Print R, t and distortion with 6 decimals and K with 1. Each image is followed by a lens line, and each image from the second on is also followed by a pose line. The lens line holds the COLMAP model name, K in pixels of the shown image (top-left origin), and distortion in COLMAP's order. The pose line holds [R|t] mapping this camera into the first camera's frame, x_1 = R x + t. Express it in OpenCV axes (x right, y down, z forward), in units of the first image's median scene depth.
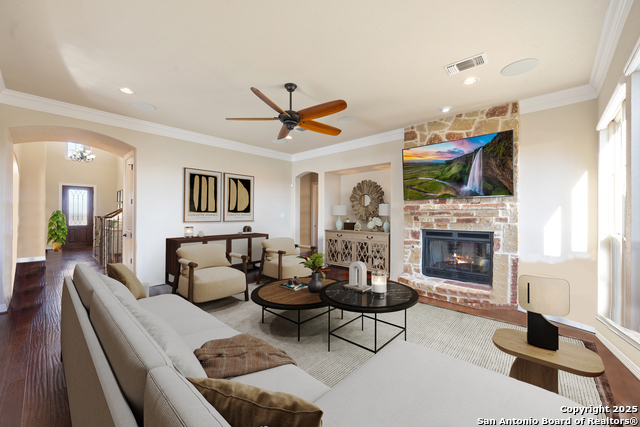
lens RADIAL K [[253.4, 0, 320.0], [0, 253.4, 213.6], [0, 0, 1]] dist [-0.003702, 0.000304]
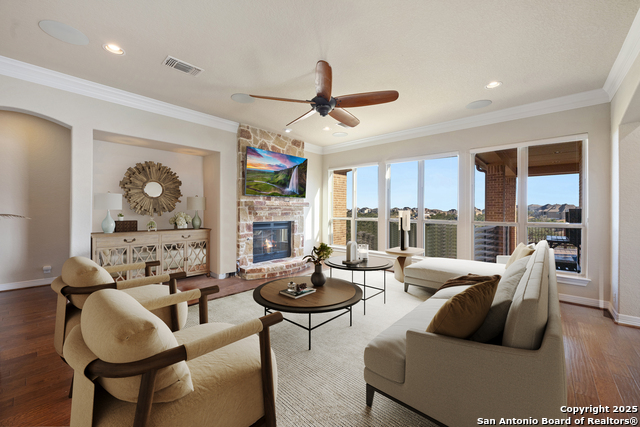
lens RADIAL K [[253.4, 0, 317.6], [0, 253.4, 212.2], [0, 0, 1]] dist [-0.003702, 0.000304]
pose [[0.023302, -0.003535, 0.999722, -0.761530], [-0.002351, 0.999991, 0.003591, 0.013205], [-0.999726, -0.002434, 0.023293, 0.741556]]
